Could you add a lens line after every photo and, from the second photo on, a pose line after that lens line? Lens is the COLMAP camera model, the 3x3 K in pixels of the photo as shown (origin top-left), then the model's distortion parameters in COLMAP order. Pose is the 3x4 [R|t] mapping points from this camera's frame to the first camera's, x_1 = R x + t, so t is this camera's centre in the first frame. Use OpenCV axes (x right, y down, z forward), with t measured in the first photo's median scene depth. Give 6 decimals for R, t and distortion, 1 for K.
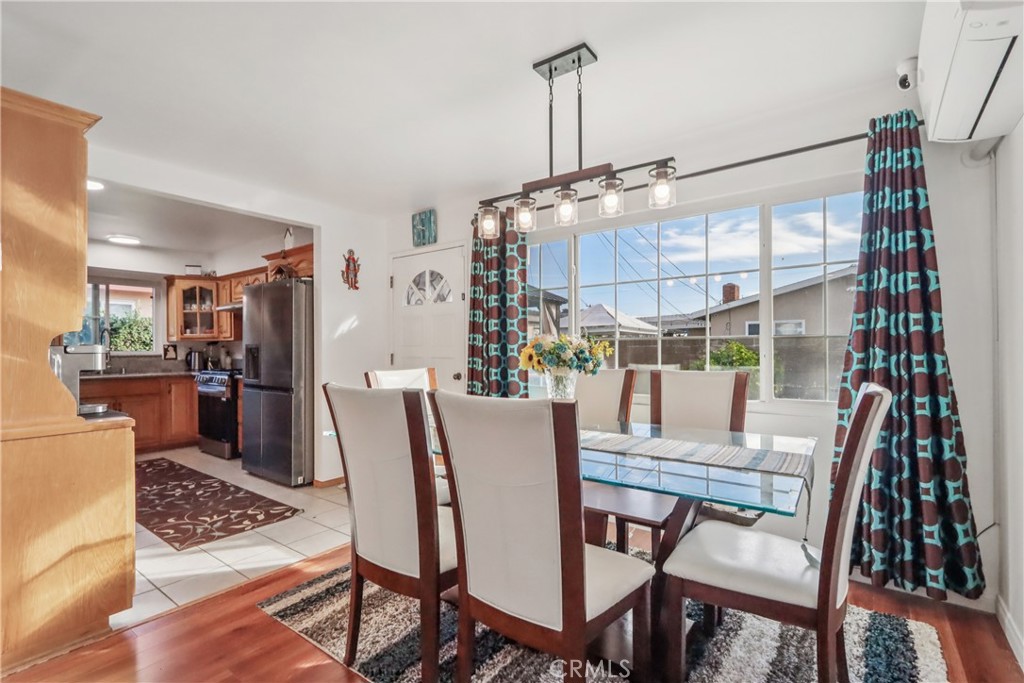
lens RADIAL K [[472.5, 0, 501.7], [0, 472.5, 346.3], [0, 0, 1]] dist [-0.002276, -0.000714]
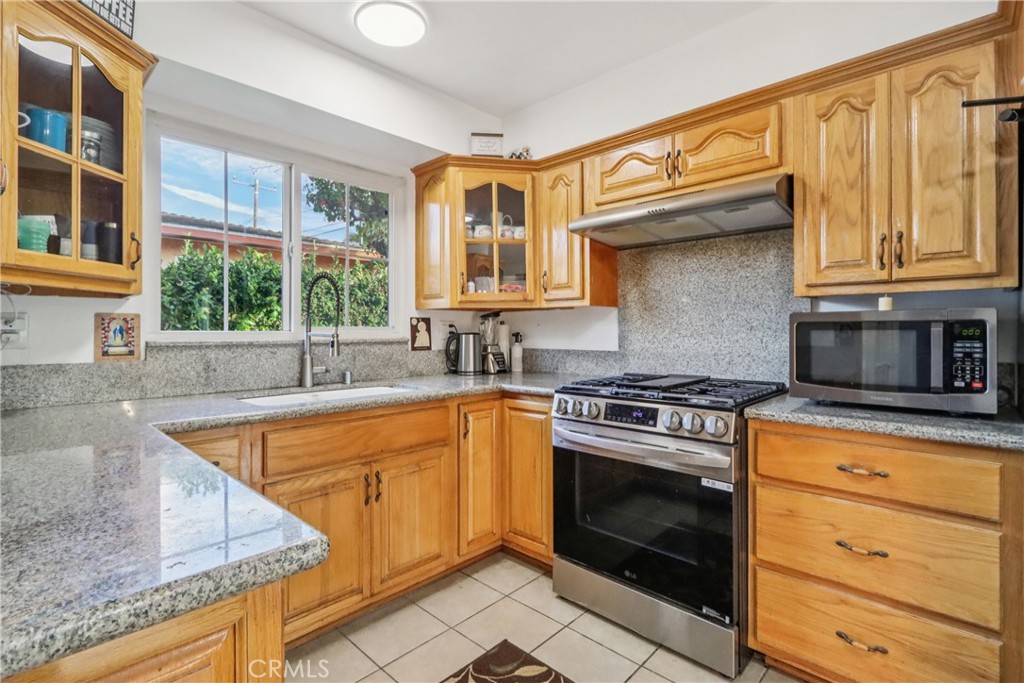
lens RADIAL K [[484.0, 0, 500.6], [0, 484.0, 328.5], [0, 0, 1]] dist [-0.000241, -0.000069]
pose [[0.992791, 0.003624, -0.119800, -0.583643], [-0.003842, 0.999991, -0.001583, 0.008111], [0.119793, 0.002032, 0.992797, 0.556723]]
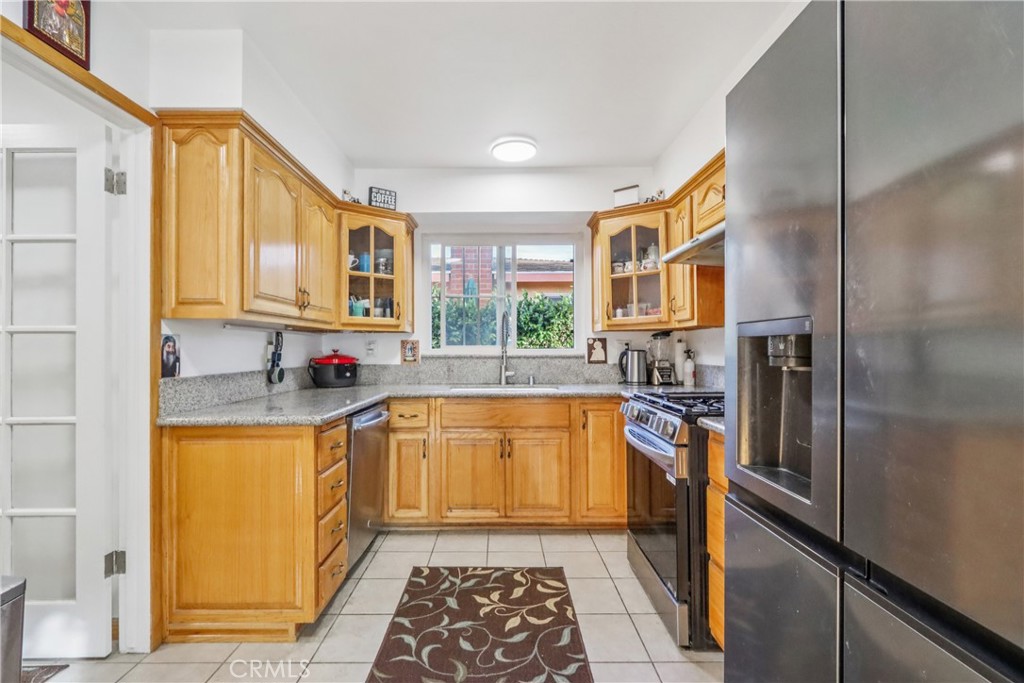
lens RADIAL K [[472.5, 0, 501.7], [0, 472.5, 346.3], [0, 0, 1]] dist [-0.002276, -0.000714]
pose [[0.608095, -0.000117, -0.793864, -0.314929], [0.002506, 0.999995, 0.001771, 0.005940], [0.793860, -0.003067, 0.608092, 0.561800]]
